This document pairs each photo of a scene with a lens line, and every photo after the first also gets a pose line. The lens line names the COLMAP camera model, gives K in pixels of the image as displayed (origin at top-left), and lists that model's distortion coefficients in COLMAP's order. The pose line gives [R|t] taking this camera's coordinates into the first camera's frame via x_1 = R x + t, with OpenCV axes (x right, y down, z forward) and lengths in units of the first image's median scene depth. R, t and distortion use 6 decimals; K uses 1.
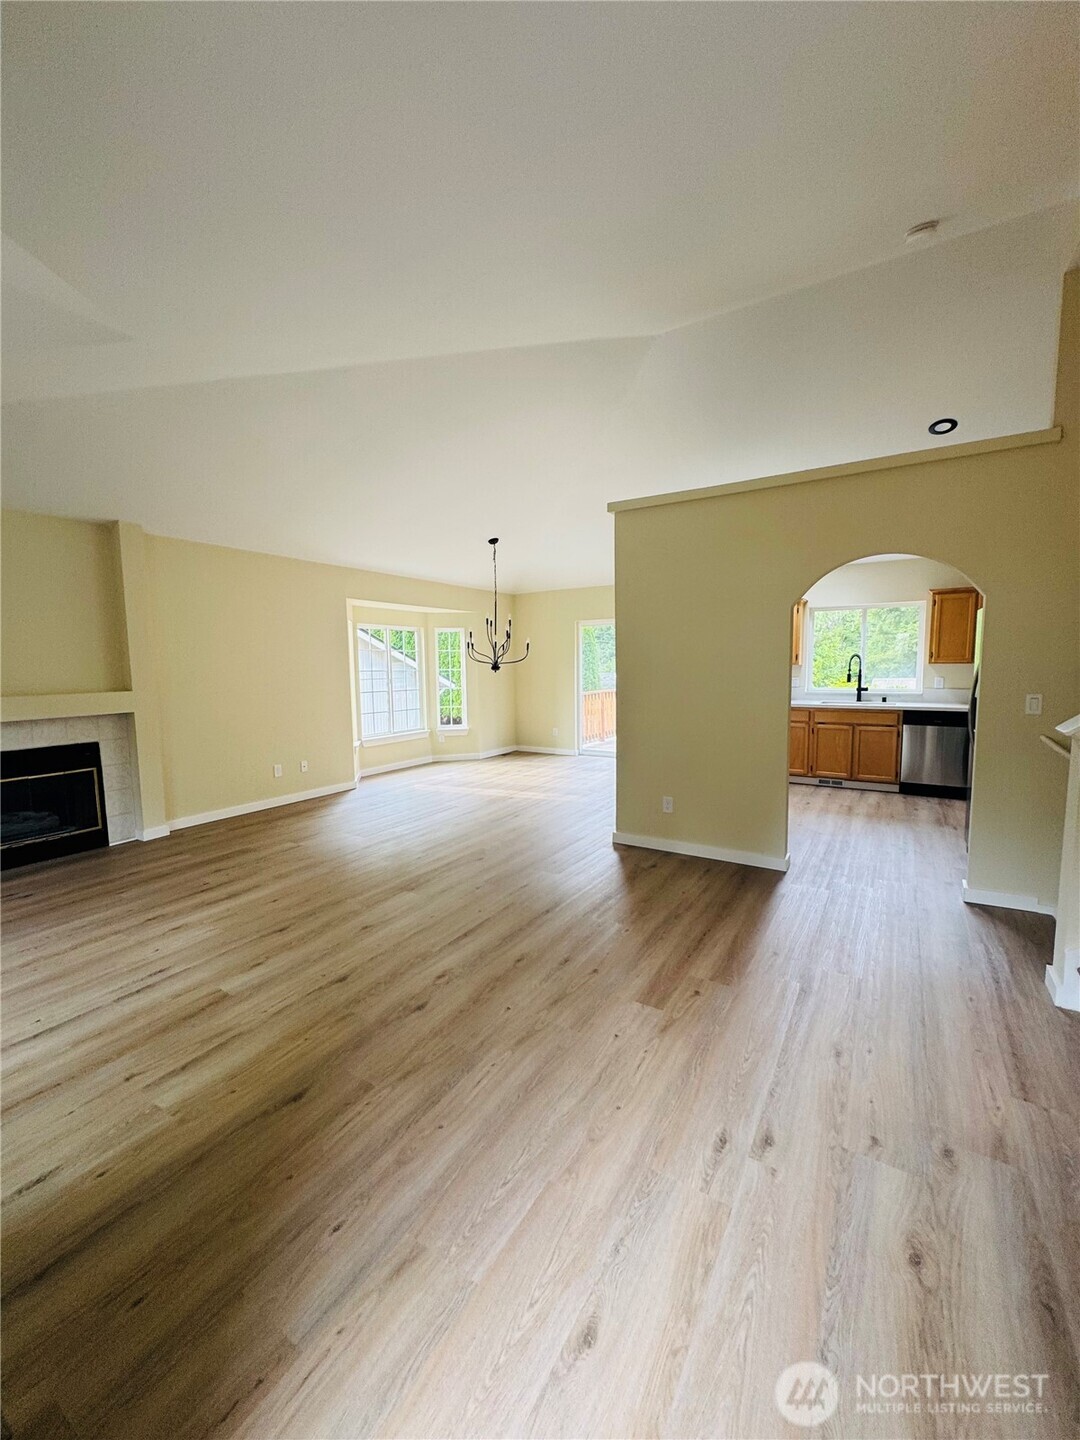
lens RADIAL K [[575.7, 0, 539.2], [0, 575.7, 721.5], [0, 0, 1]] dist [-0.004093, 0.001041]
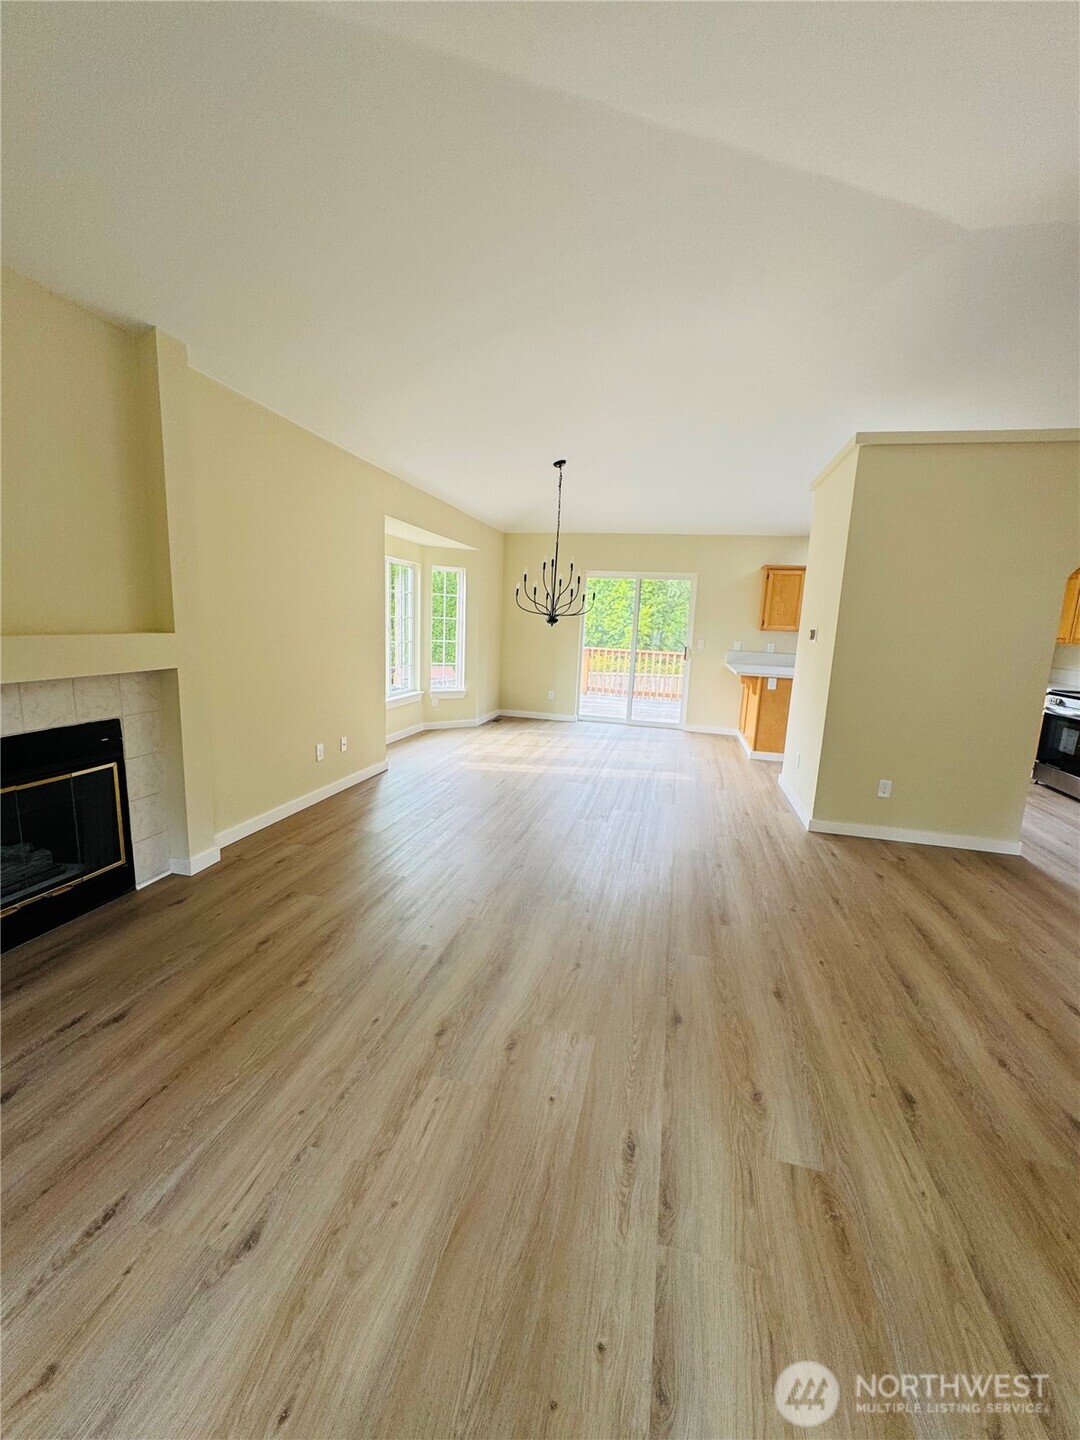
lens RADIAL K [[575.7, 0, 532.4], [0, 575.7, 722.5], [0, 0, 1]] dist [-0.004093, 0.001041]
pose [[0.946423, -0.003406, 0.322913, -0.589580], [-0.022879, 0.996725, 0.077568, -0.016258], [-0.322119, -0.080800, 0.943245, 0.333806]]
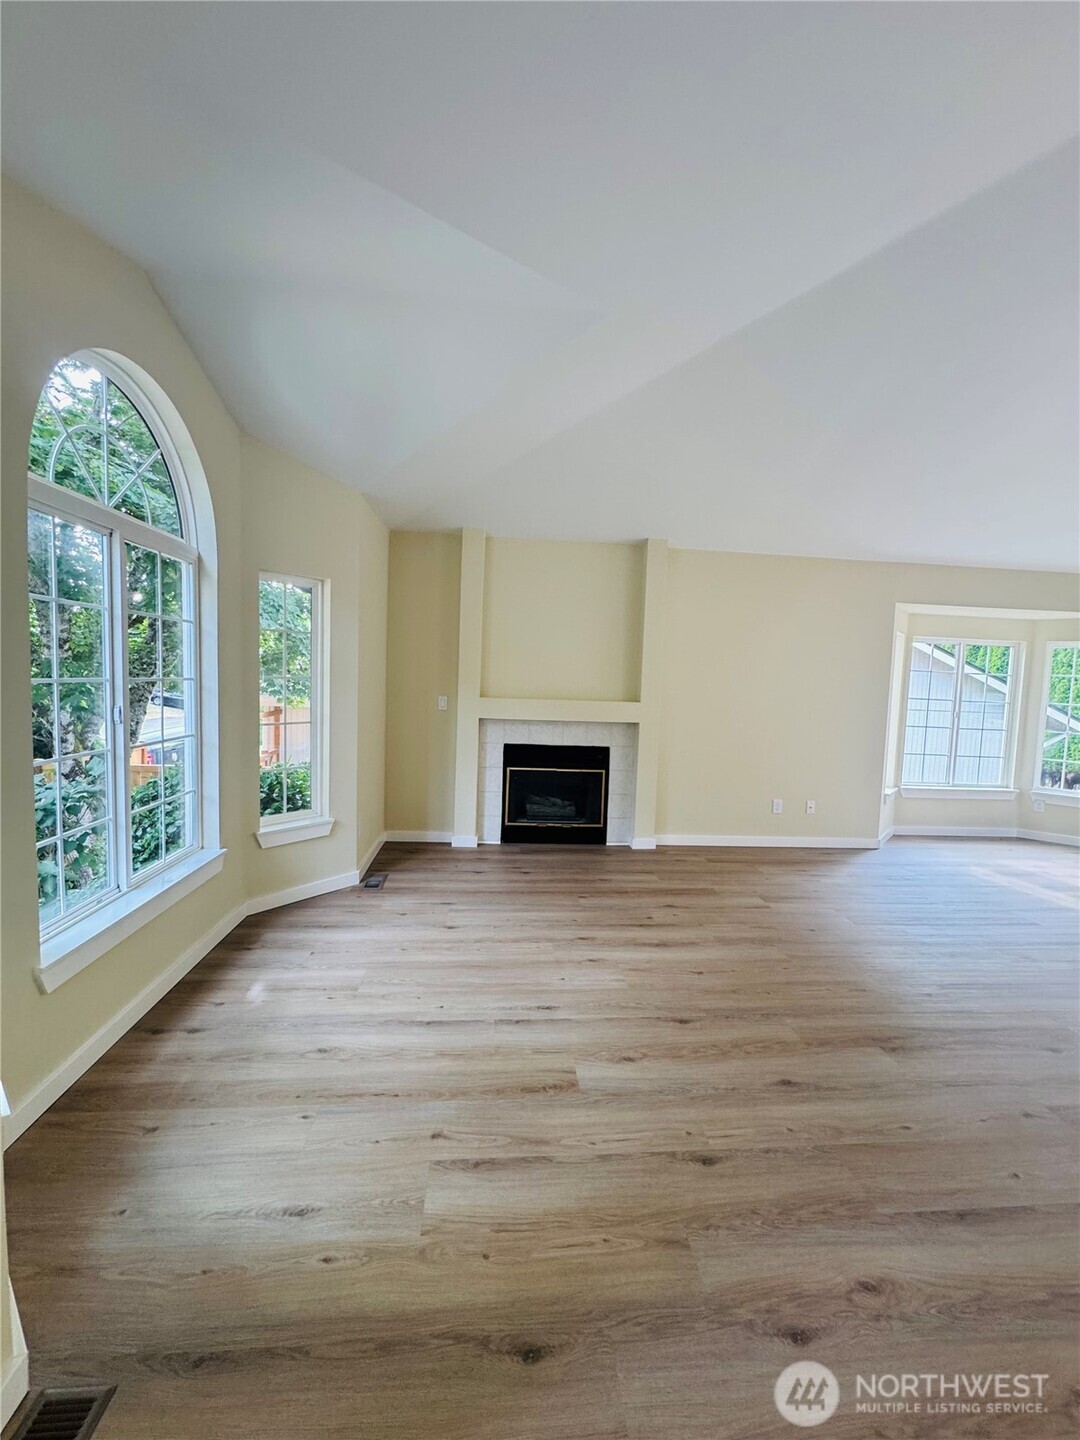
lens RADIAL K [[575.7, 0, 541.2], [0, 575.7, 716.3], [0, 0, 1]] dist [-0.004093, 0.001041]
pose [[0.599360, 0.084446, -0.796013, 0.010527], [-0.123856, 0.992228, 0.012004, -0.019423], [0.790840, 0.091396, 0.605161, 0.252907]]
